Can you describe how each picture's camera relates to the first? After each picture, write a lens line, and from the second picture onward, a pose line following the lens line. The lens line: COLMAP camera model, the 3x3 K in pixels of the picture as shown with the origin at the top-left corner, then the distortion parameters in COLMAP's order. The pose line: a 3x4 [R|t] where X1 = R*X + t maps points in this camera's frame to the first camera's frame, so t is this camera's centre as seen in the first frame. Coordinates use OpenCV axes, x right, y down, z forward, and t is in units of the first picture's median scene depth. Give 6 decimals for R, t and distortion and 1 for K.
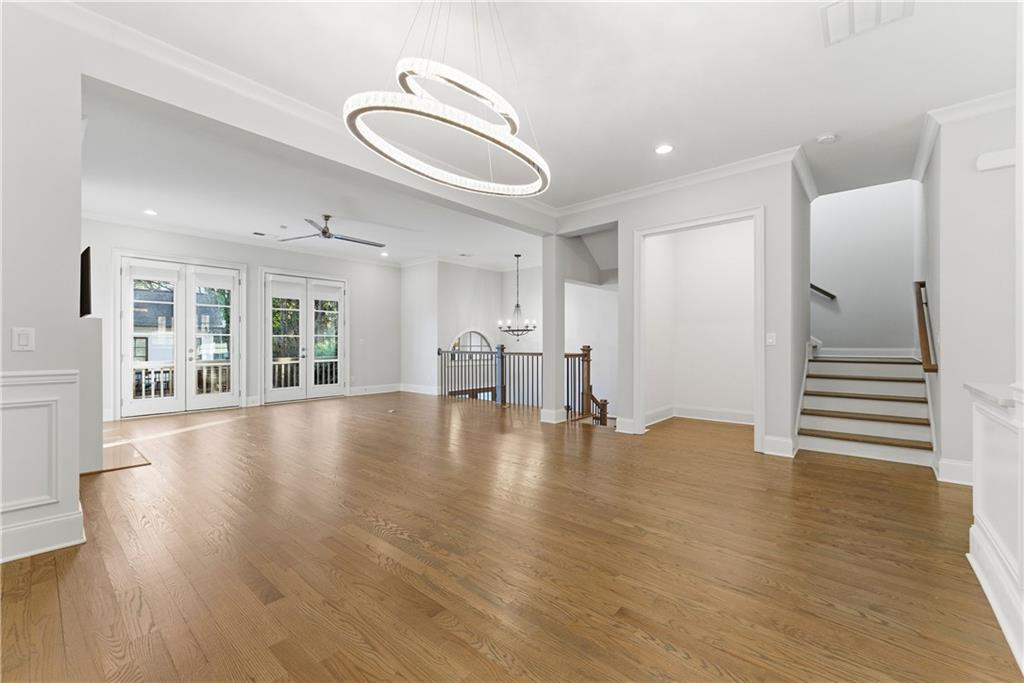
lens RADIAL K [[417.3, 0, 512.0], [0, 417.3, 341.5], [0, 0, 1]] dist [-0.001458, -0.000123]
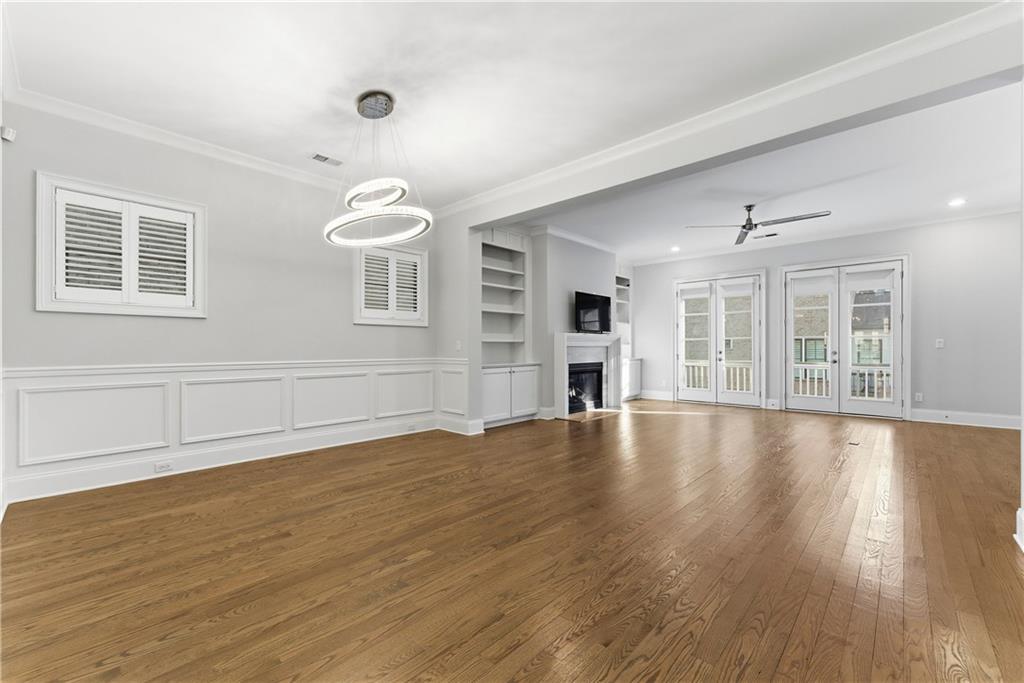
lens RADIAL K [[420.5, 0, 525.0], [0, 420.5, 345.7], [0, 0, 1]] dist [-0.010155, 0.000021]
pose [[-0.022117, -0.003081, -0.999751, 0.473508], [0.007564, 0.999966, -0.003249, 0.002725], [0.999727, -0.007634, -0.022093, 0.520380]]
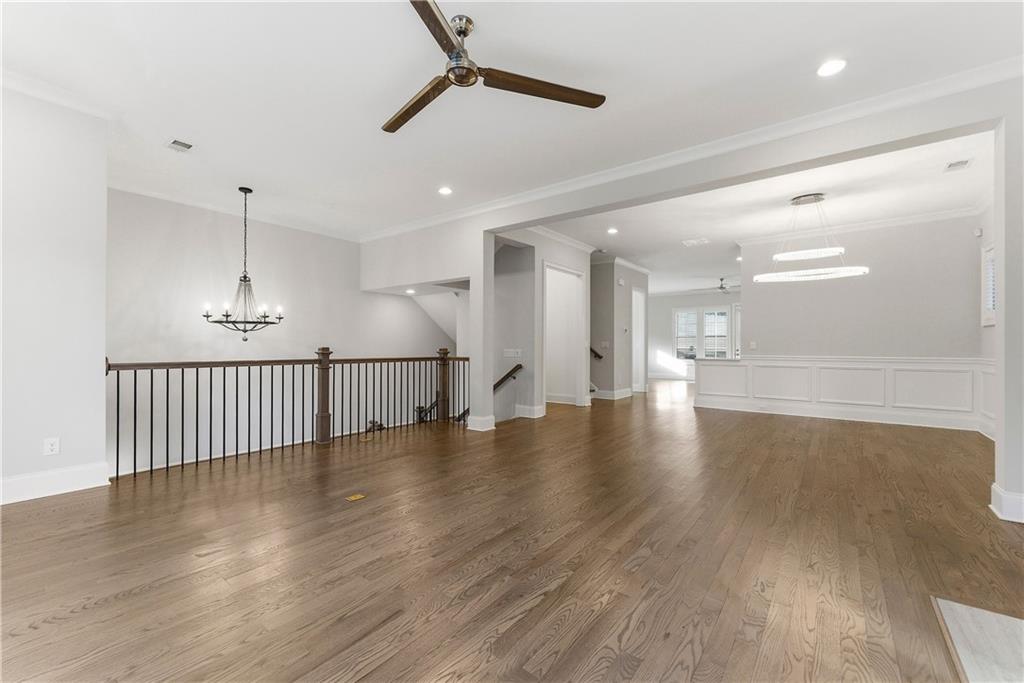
lens RADIAL K [[420.5, 0, 525.0], [0, 420.5, 345.7], [0, 0, 1]] dist [-0.010155, 0.000021]
pose [[-0.070905, 0.002530, 0.997480, -0.840282], [-0.008831, 0.999956, -0.003164, 0.005604], [-0.997444, -0.009033, -0.070880, 0.949193]]
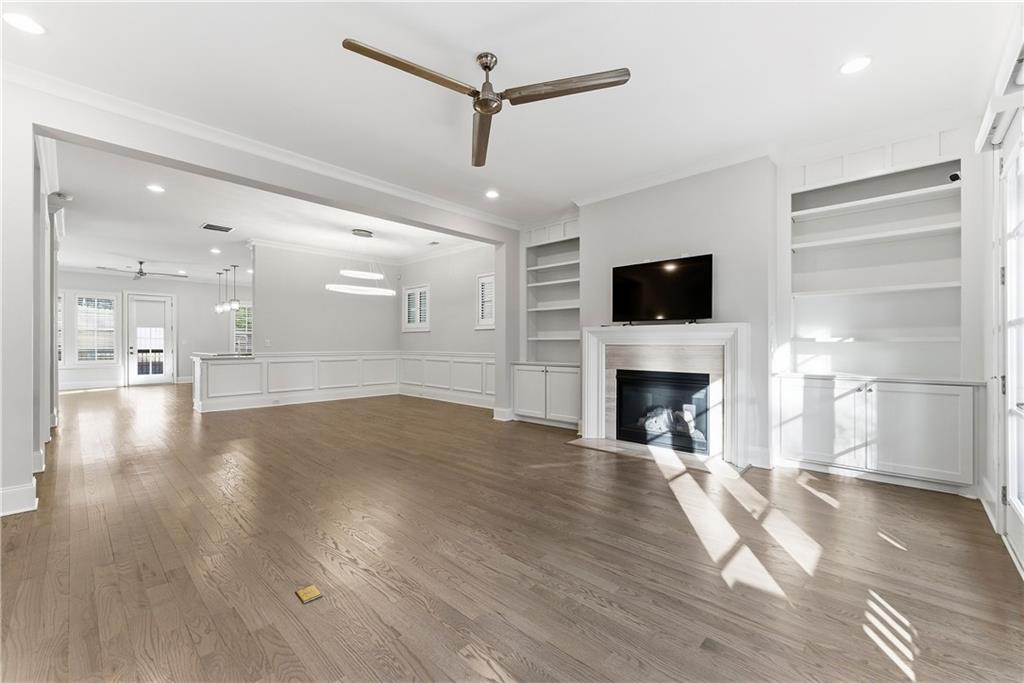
lens RADIAL K [[417.3, 0, 512.0], [0, 417.3, 341.5], [0, 0, 1]] dist [-0.001458, -0.000123]
pose [[-0.998931, 0.000243, 0.046224, -0.490093], [-0.000192, 0.999956, -0.009411, 0.002698], [-0.046224, -0.009410, -0.998887, 1.421384]]
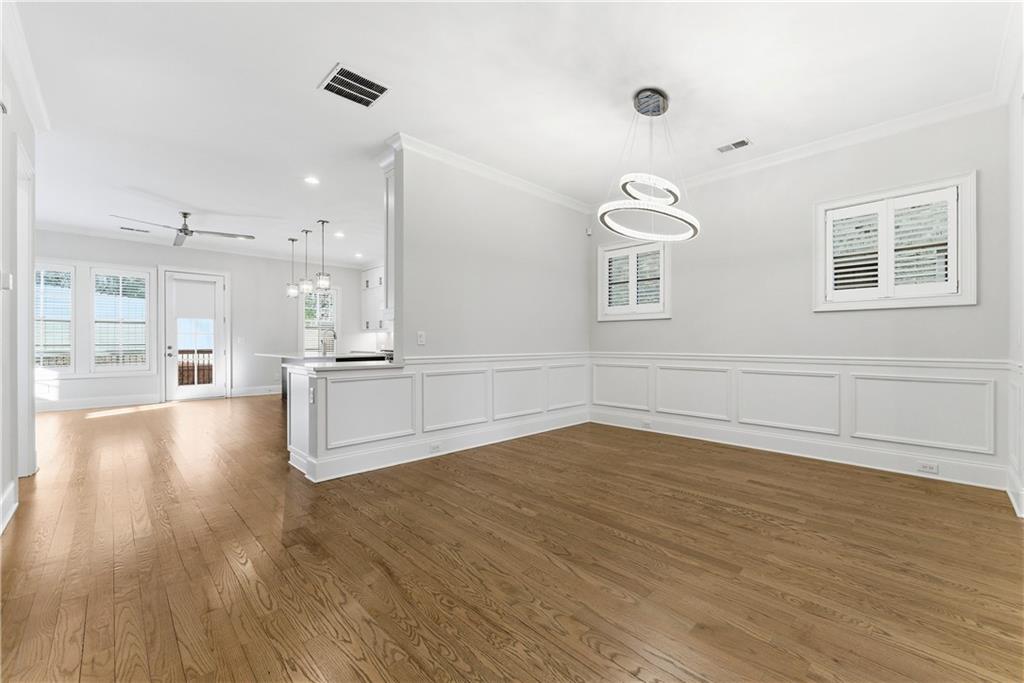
lens RADIAL K [[411.0, 0, 512.0], [0, 411.0, 341.5], [0, 0, 1]] dist [0.000954, -0.000063]
pose [[-0.996191, 0.001822, 0.087177, 0.091410], [0.001183, 0.999972, -0.007386, 0.006313], [-0.087188, -0.007254, -0.996165, 0.853095]]
